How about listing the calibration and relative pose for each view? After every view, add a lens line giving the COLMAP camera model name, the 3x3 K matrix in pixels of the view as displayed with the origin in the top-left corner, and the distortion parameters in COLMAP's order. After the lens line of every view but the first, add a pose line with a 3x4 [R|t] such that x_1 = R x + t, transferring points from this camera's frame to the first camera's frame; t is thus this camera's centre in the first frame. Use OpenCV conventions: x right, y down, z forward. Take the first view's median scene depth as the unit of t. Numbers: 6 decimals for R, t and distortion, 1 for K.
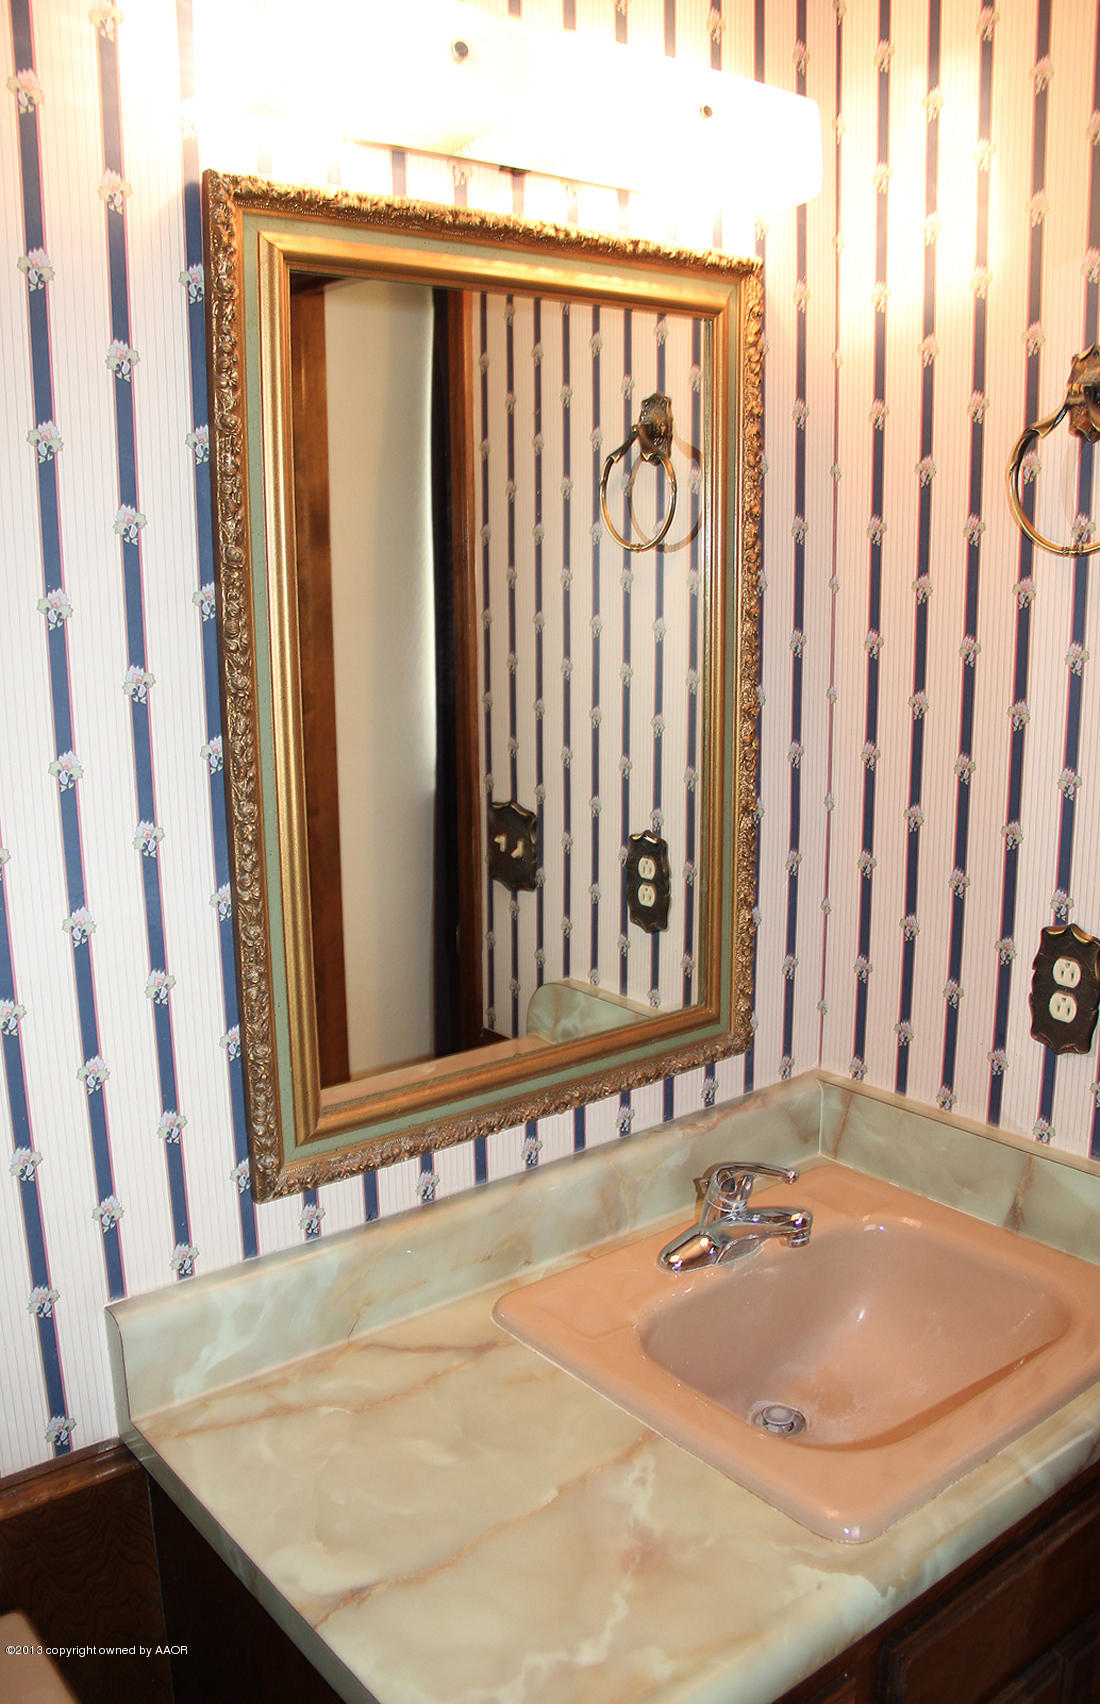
lens RADIAL K [[1433.5, 0, 550.0], [0, 1433.5, 852.0], [0, 0, 1]] dist [0.002041, 0.003251]
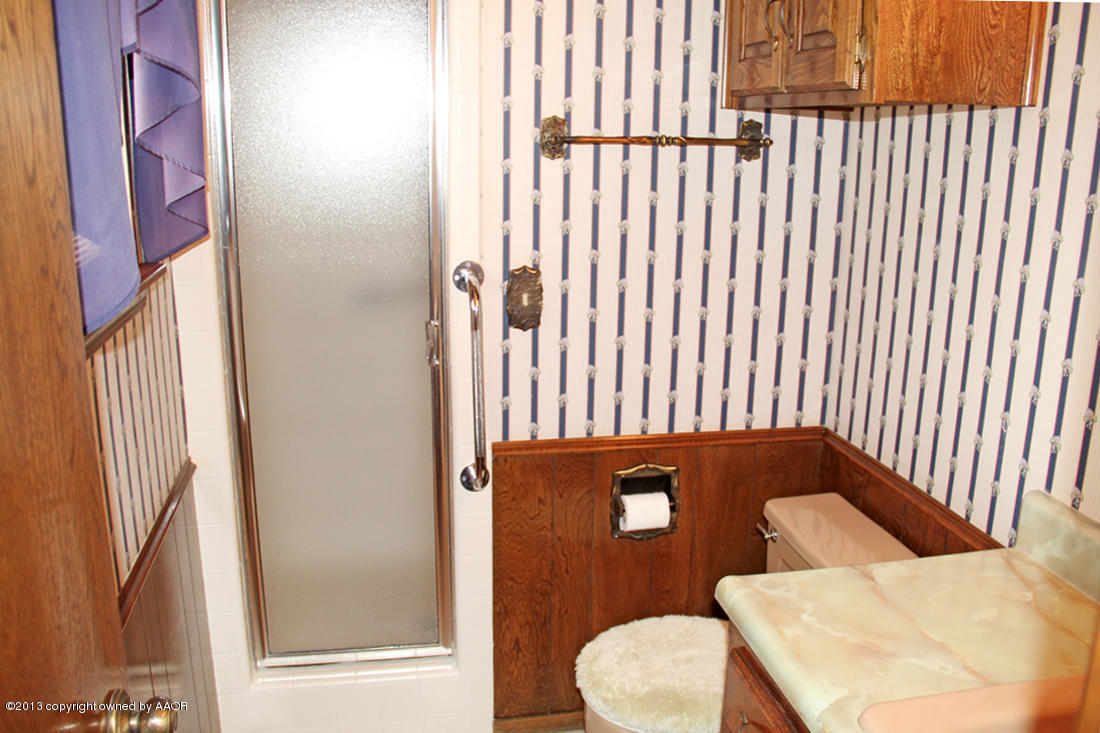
lens RADIAL K [[914.9, 0, 565.9], [0, 914.9, 364.0], [0, 0, 1]] dist [-0.175472, 0.152202]
pose [[-0.442775, 0.221833, -0.868758, 1.058121], [-0.204555, 0.918369, 0.338755, -0.114993], [0.872988, 0.327701, -0.361253, 0.917567]]
